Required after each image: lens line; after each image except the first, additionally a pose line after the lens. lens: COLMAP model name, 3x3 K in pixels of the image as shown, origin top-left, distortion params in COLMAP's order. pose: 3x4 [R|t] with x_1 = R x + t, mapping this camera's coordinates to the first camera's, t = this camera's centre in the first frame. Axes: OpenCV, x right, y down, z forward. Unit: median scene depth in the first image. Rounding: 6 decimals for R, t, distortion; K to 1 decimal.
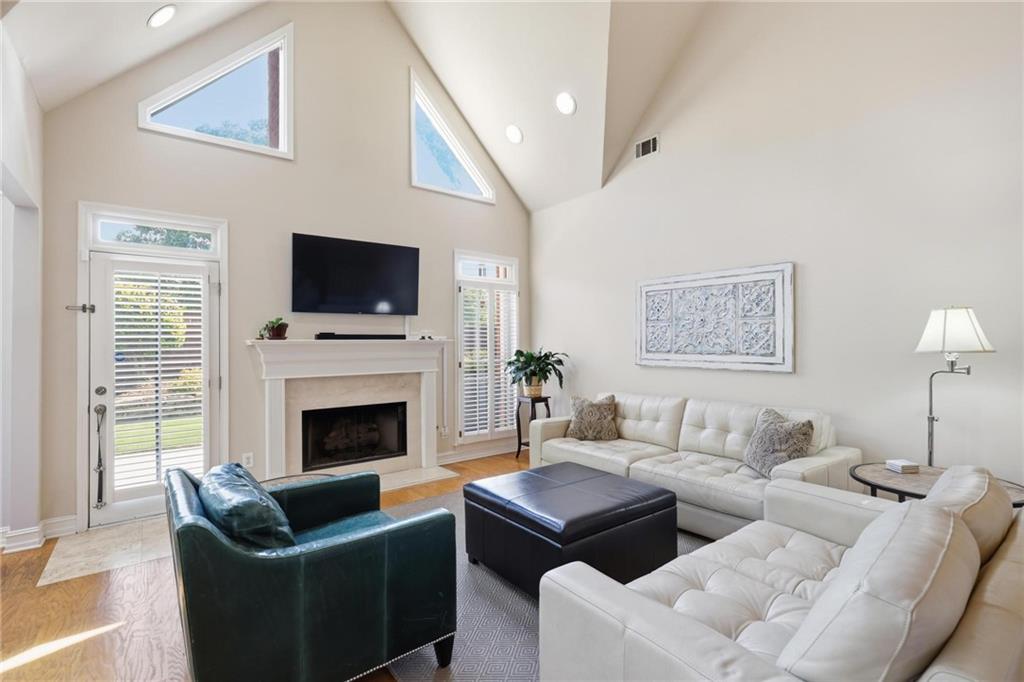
lens RADIAL K [[477.9, 0, 506.3], [0, 477.9, 345.0], [0, 0, 1]] dist [-0.003437, 0.000617]
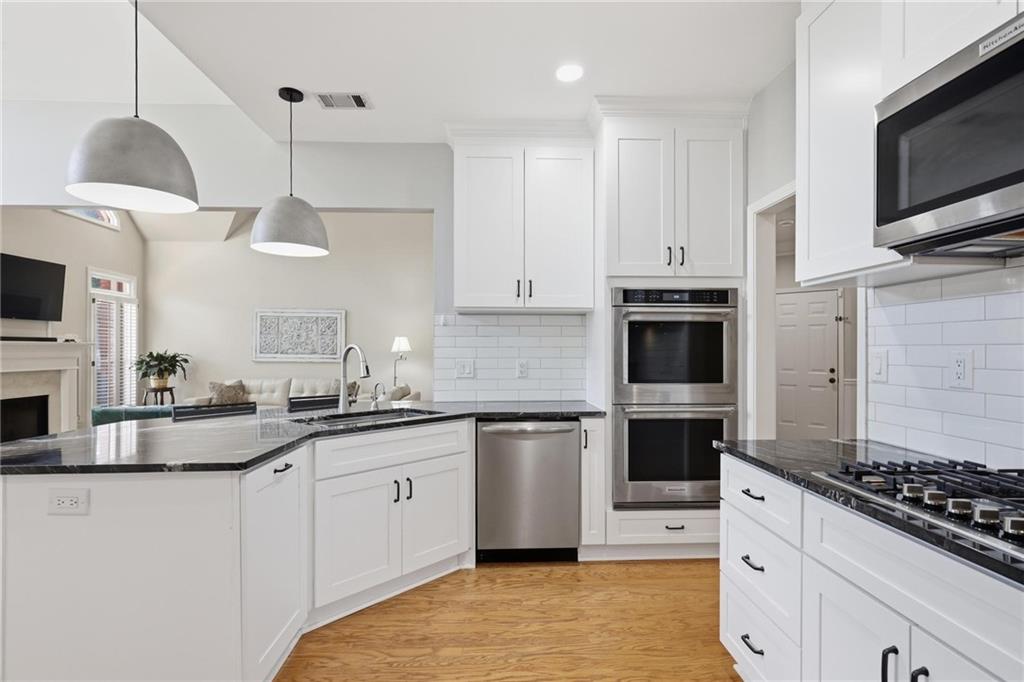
lens RADIAL K [[477.9, 0, 510.1], [0, 477.9, 346.0], [0, 0, 1]] dist [-0.003437, 0.000617]
pose [[0.572369, 0.014673, 0.819865, -0.519621], [-0.008040, 0.999892, -0.012282, 0.003894], [-0.819957, 0.000438, 0.572425, -0.587344]]
